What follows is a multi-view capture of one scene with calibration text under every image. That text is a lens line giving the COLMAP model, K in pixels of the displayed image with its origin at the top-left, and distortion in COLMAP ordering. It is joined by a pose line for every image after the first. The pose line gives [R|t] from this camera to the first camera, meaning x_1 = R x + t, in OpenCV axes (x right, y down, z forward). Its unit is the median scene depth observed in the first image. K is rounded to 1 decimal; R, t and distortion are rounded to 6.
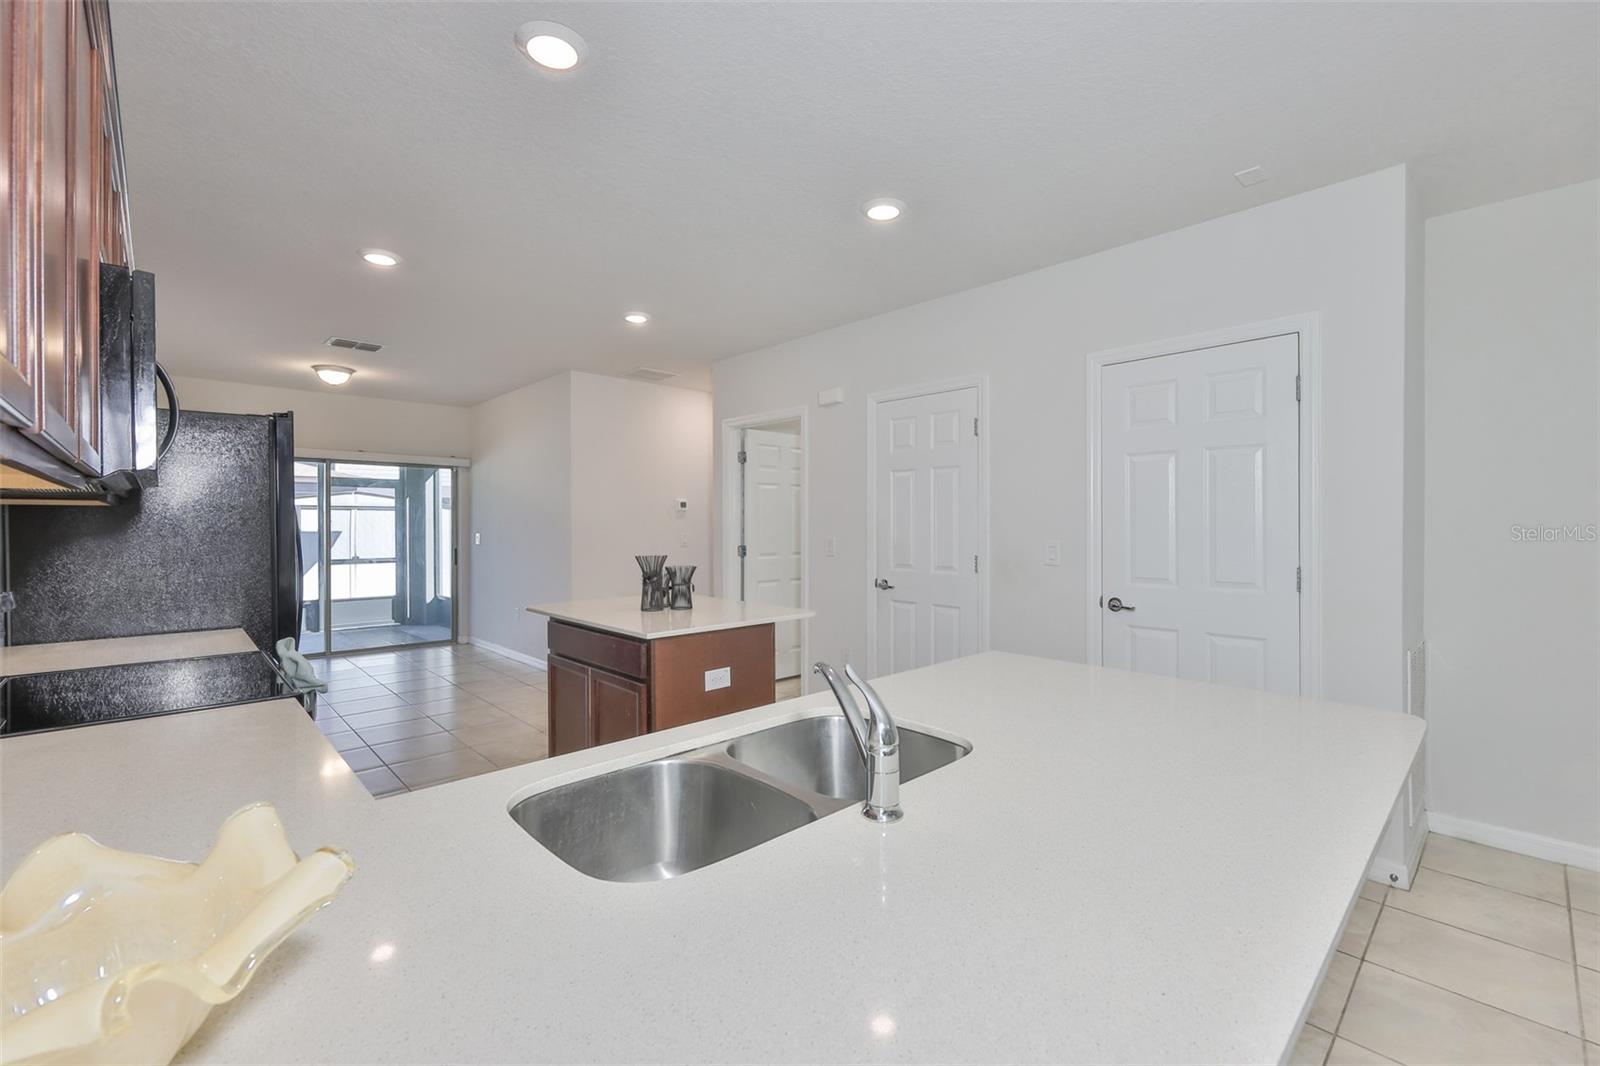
lens RADIAL K [[684.5, 0, 805.6], [0, 684.5, 533.0], [0, 0, 1]] dist [-0.002074, 0.000100]
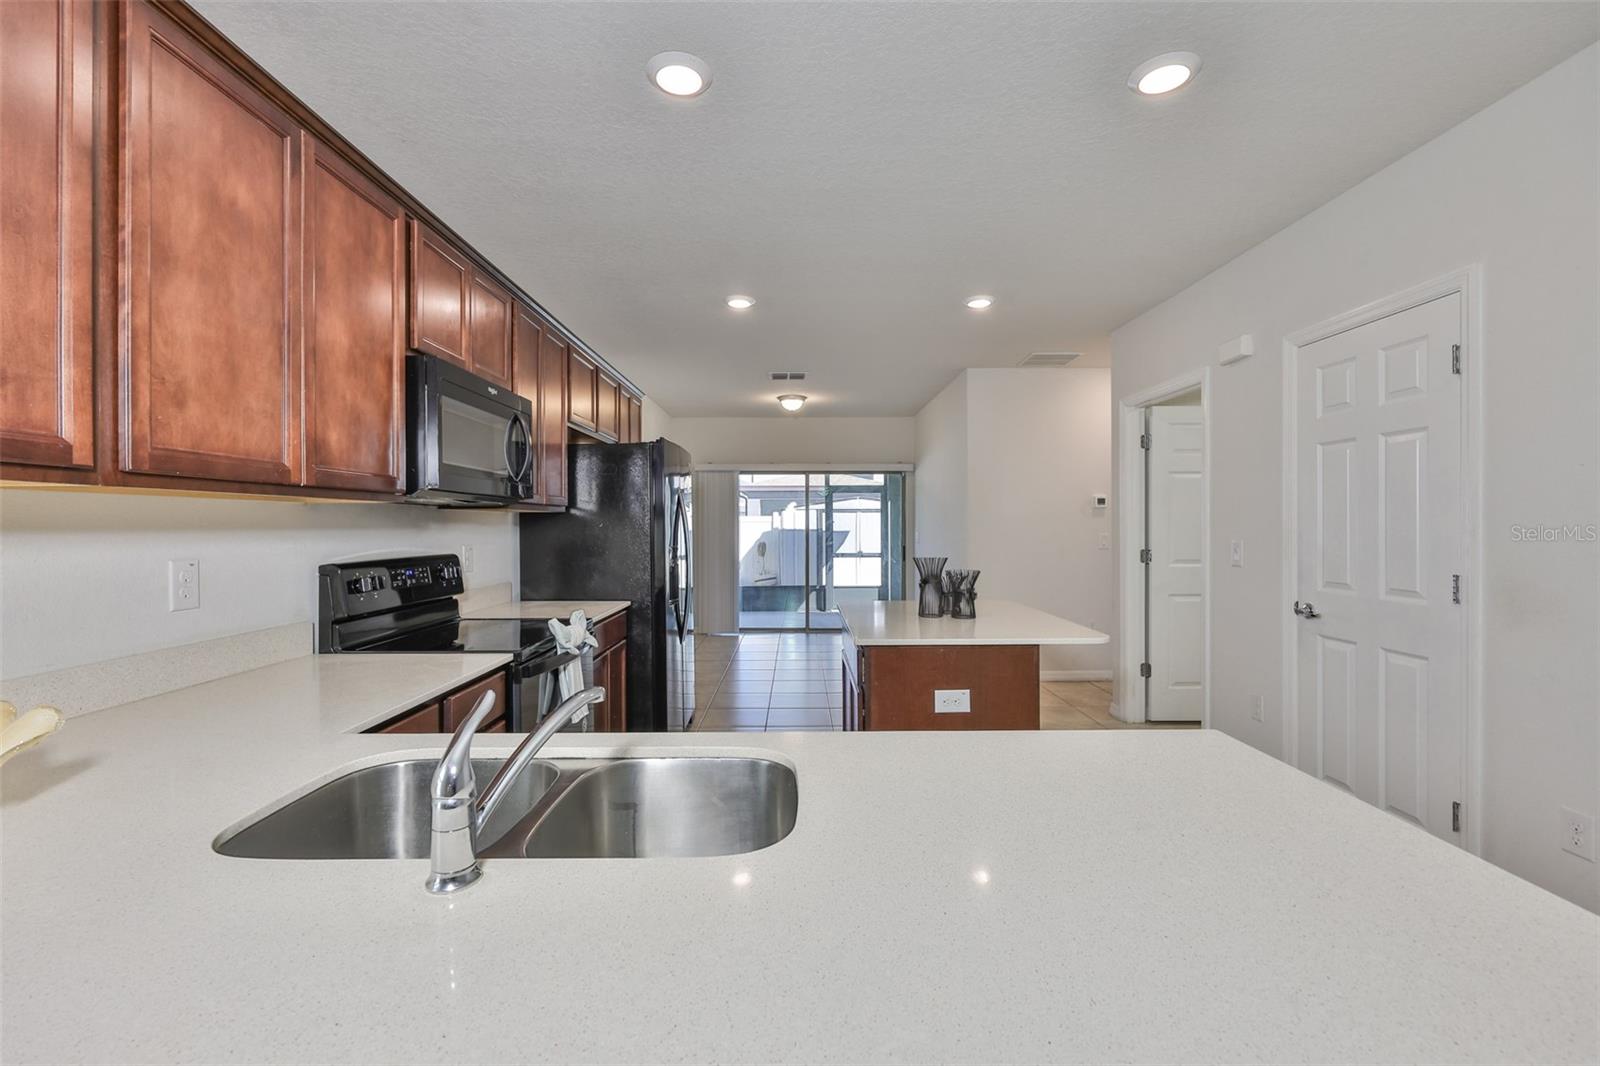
lens RADIAL K [[684.5, 0, 795.7], [0, 684.5, 528.2], [0, 0, 1]] dist [-0.002074, 0.000100]
pose [[0.724757, 0.002284, -0.689001, 0.168571], [-0.006796, 0.999970, -0.003833, -0.001163], [0.688971, 0.007460, 0.724750, 0.119269]]
